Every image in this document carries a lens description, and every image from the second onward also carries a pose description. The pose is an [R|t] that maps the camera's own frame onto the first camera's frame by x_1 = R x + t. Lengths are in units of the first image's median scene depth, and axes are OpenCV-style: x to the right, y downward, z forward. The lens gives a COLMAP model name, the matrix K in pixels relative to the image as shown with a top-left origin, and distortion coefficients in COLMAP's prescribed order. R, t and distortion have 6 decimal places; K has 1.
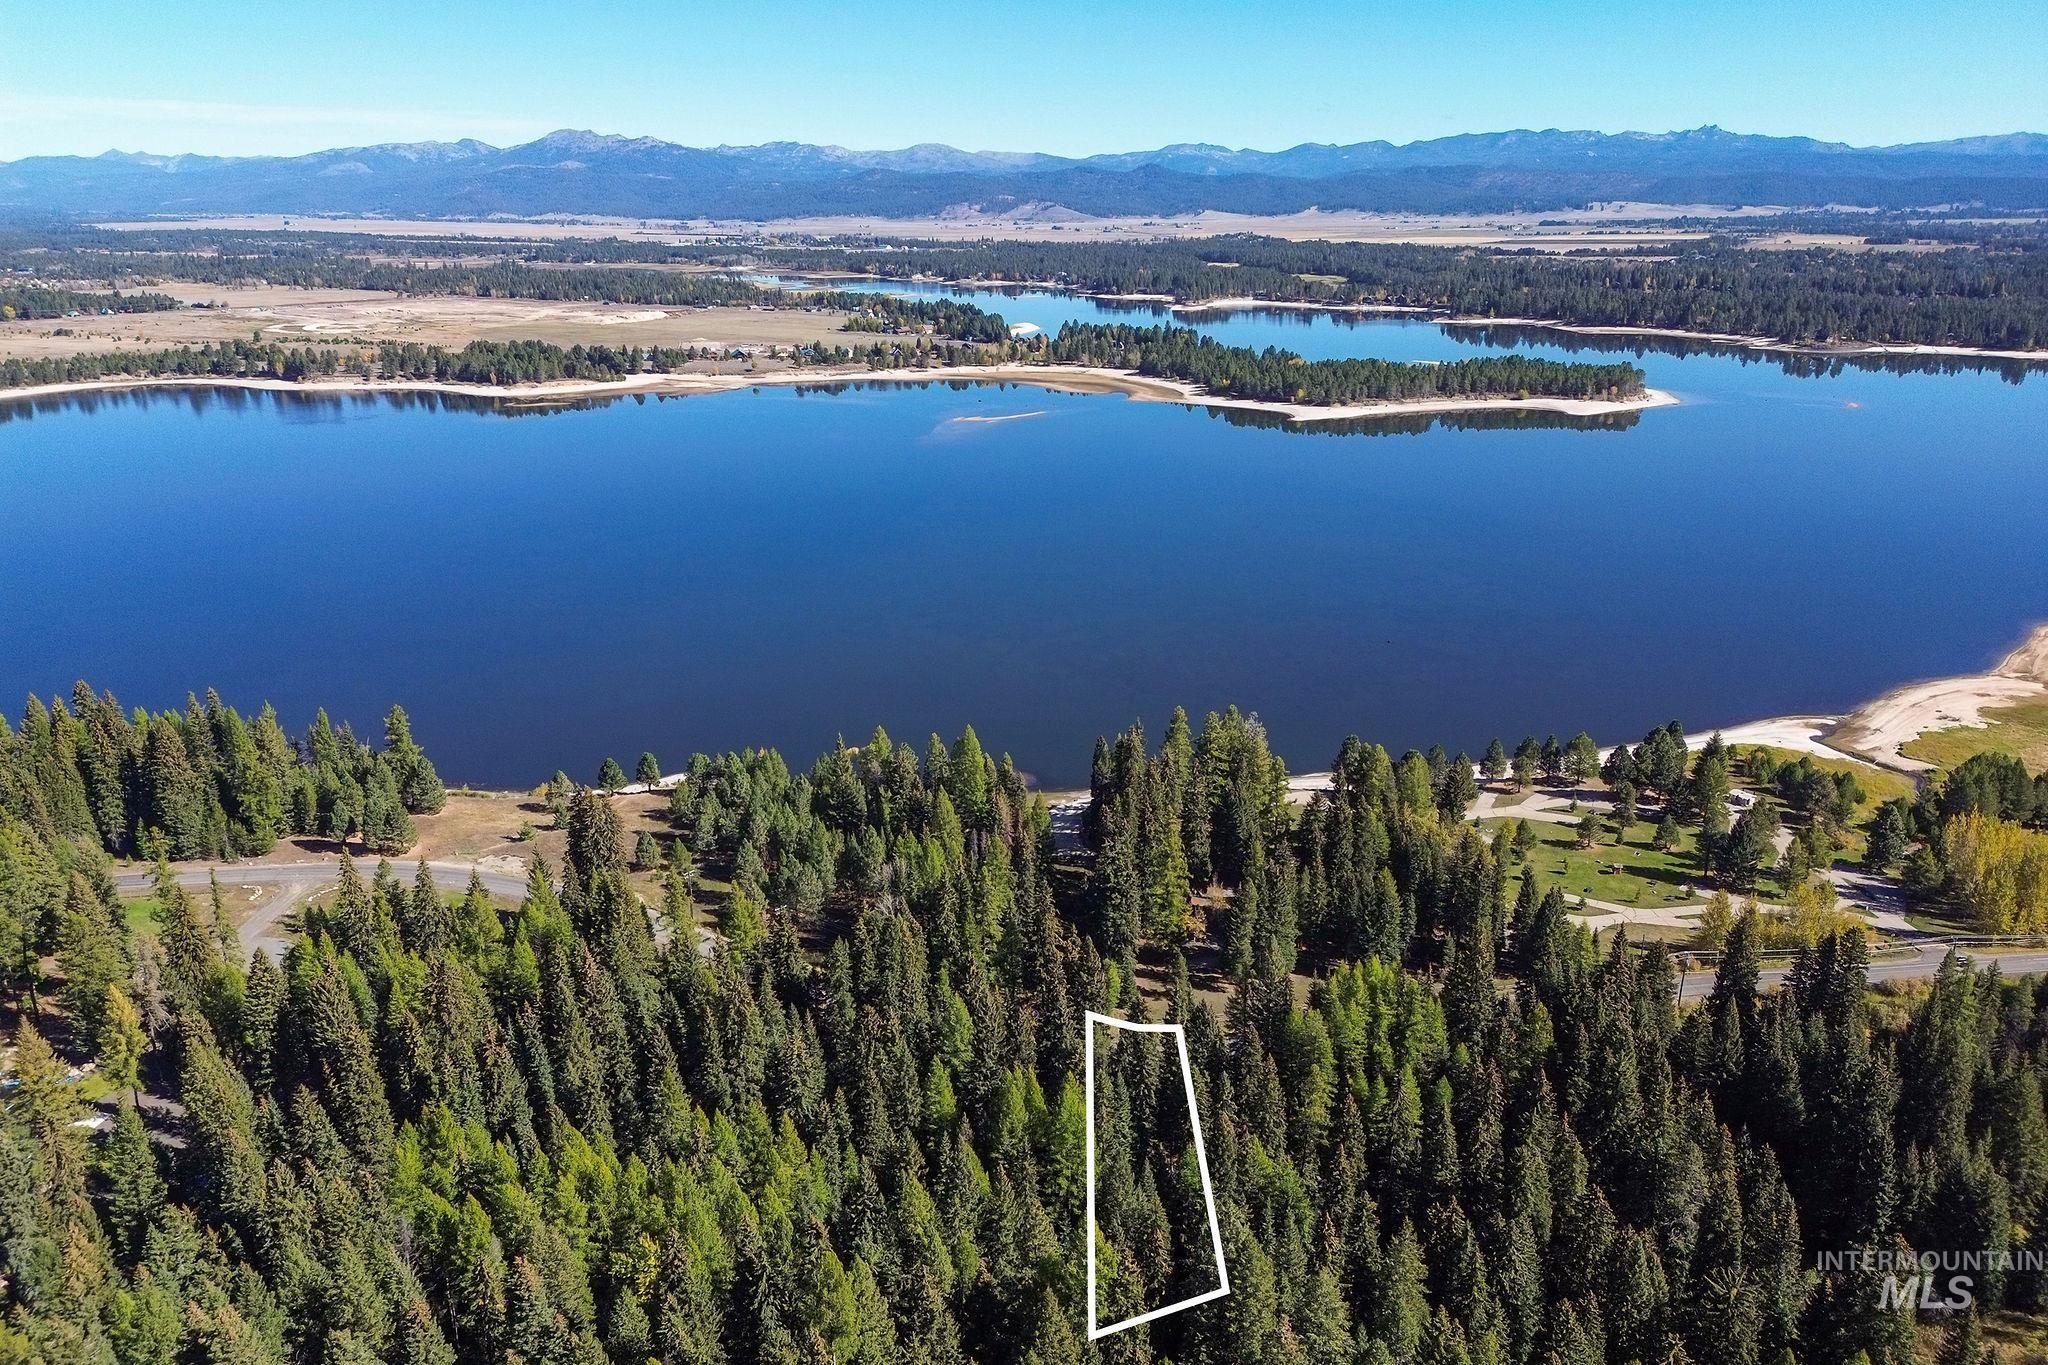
lens RADIAL K [[1426.5, 0, 1024.0], [0, 1426.5, 682.5], [0, 0, 1]] dist [0.074713, -0.071008]
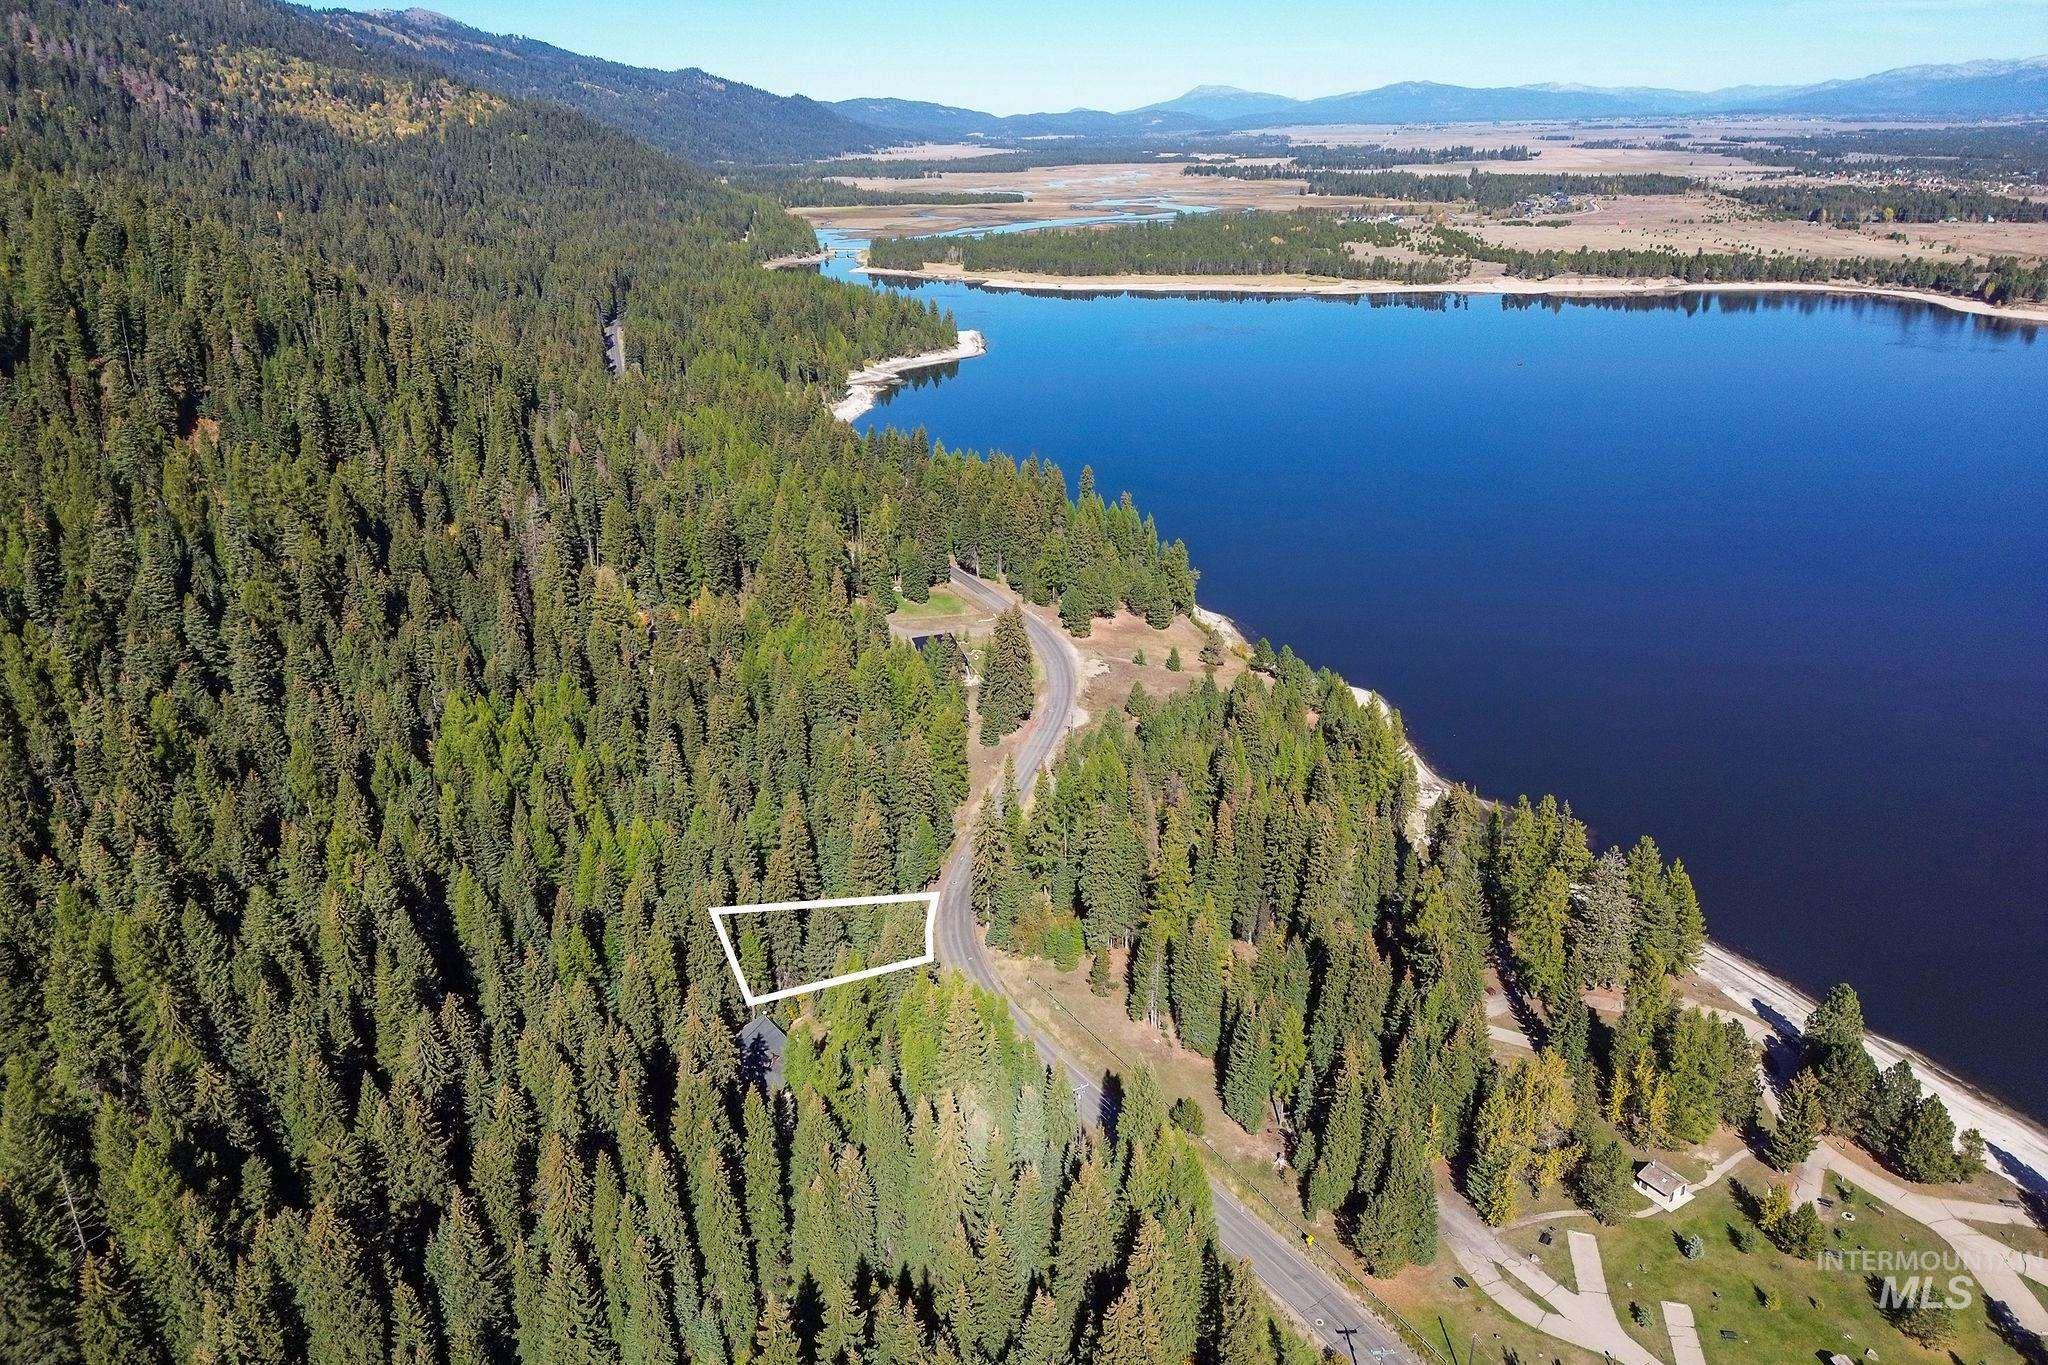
lens RADIAL K [[1426.5, 0, 1024.0], [0, 1426.5, 682.5], [0, 0, 1]] dist [0.074713, -0.071008]
pose [[0.328383, 0.348585, -0.877868, 0.188999], [-0.295032, 0.920761, 0.255254, -0.042745], [0.897285, 0.175178, 0.405206, 0.121749]]
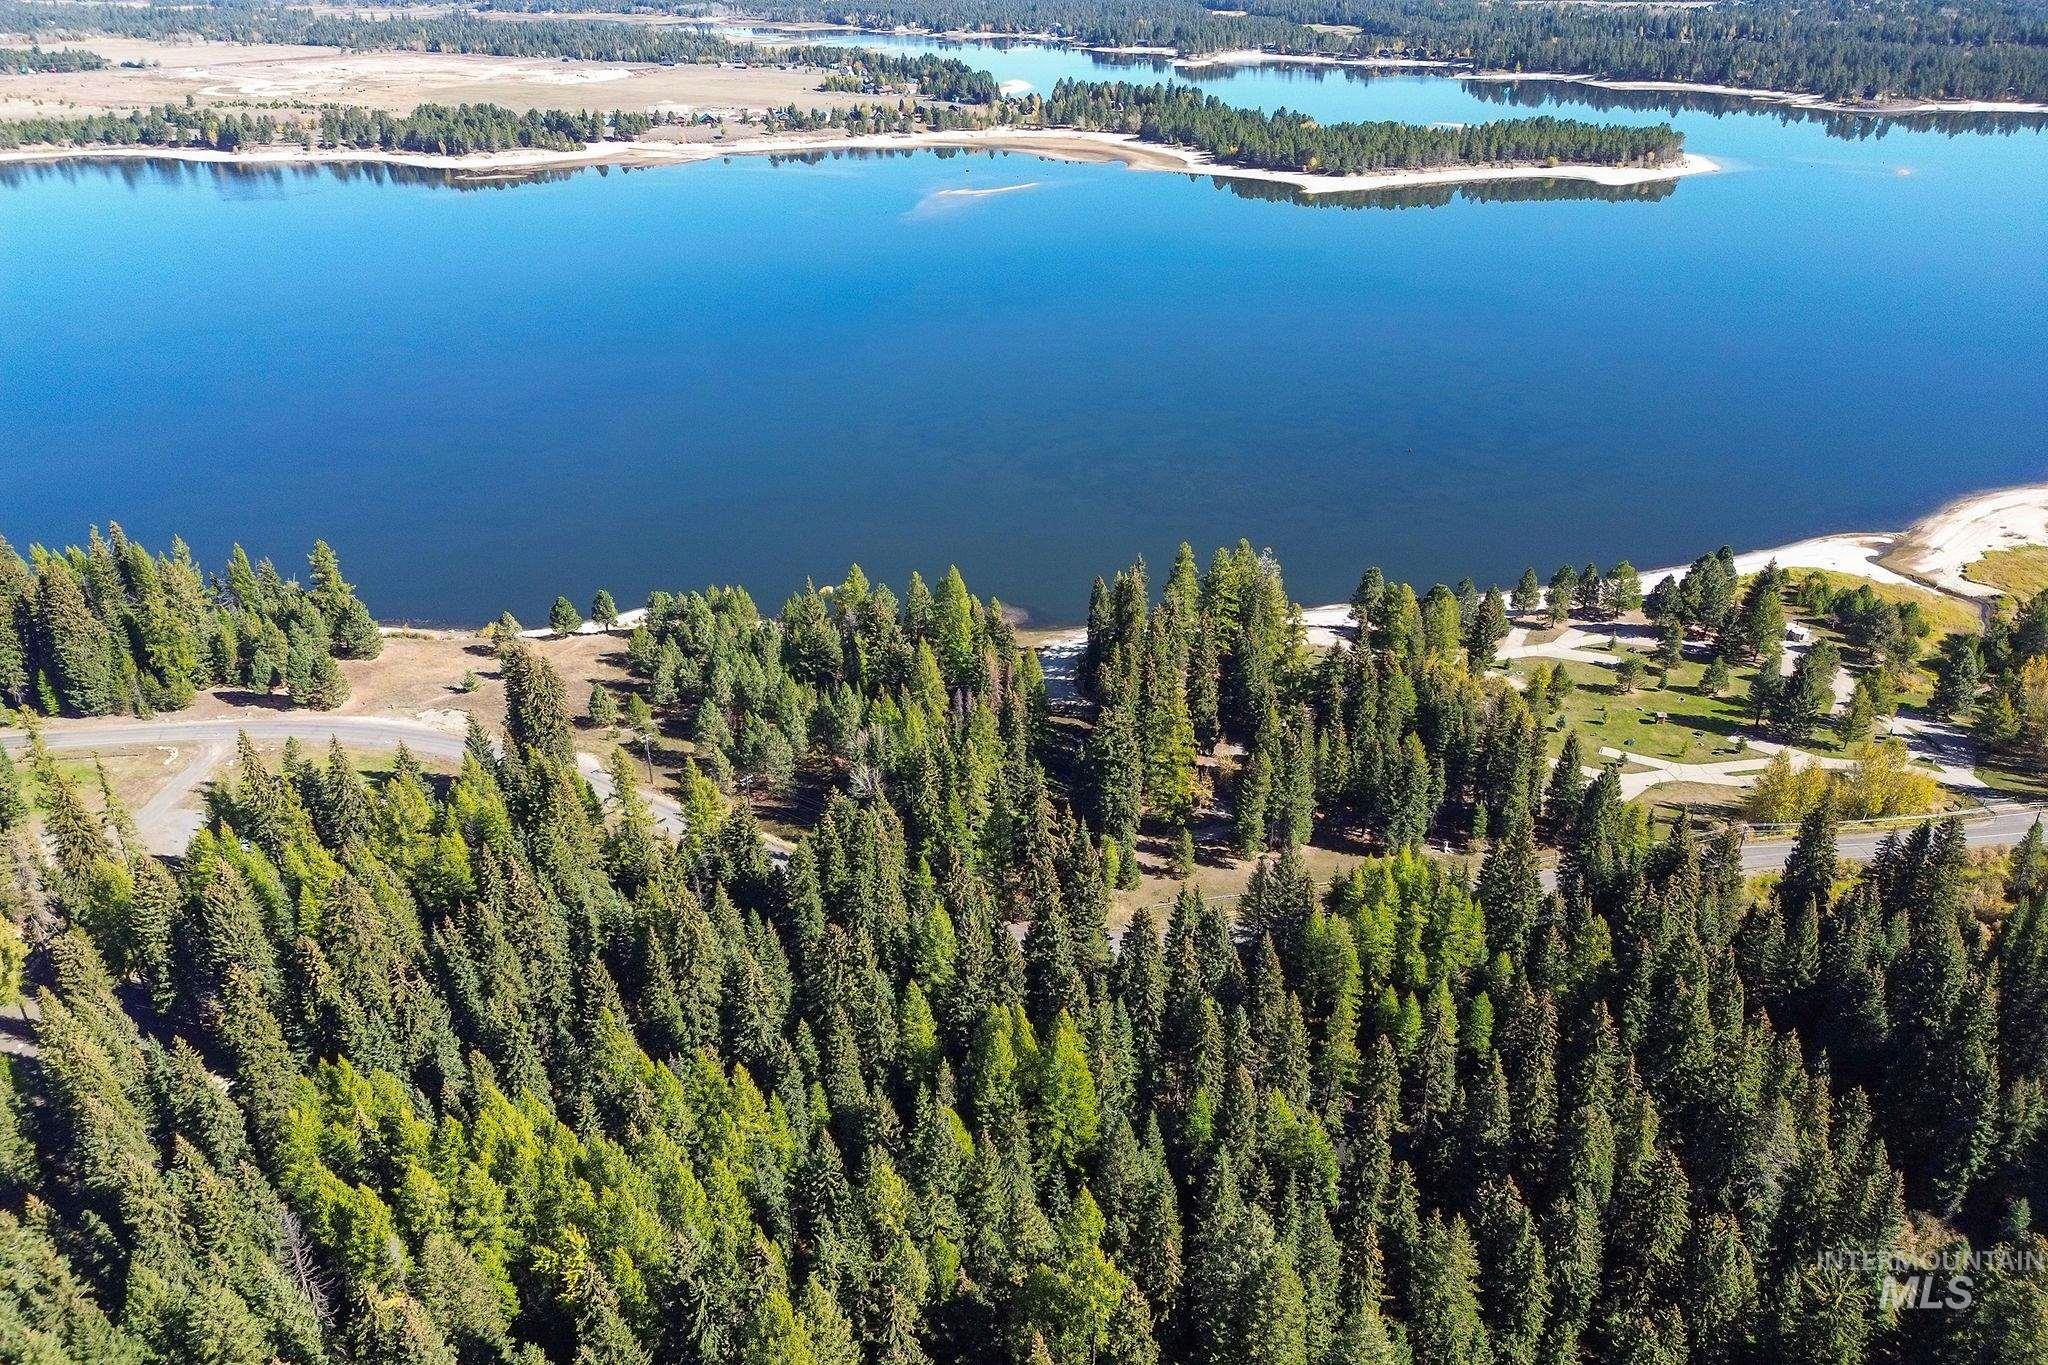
lens RADIAL K [[1426.5, 0, 1024.0], [0, 1426.5, 682.5], [0, 0, 1]] dist [0.074713, -0.071008]
pose [[0.999979, -0.005576, 0.003163, 0.000922], [0.005038, 0.988631, 0.150281, -0.008921], [-0.003965, -0.150262, 0.988638, 0.026209]]
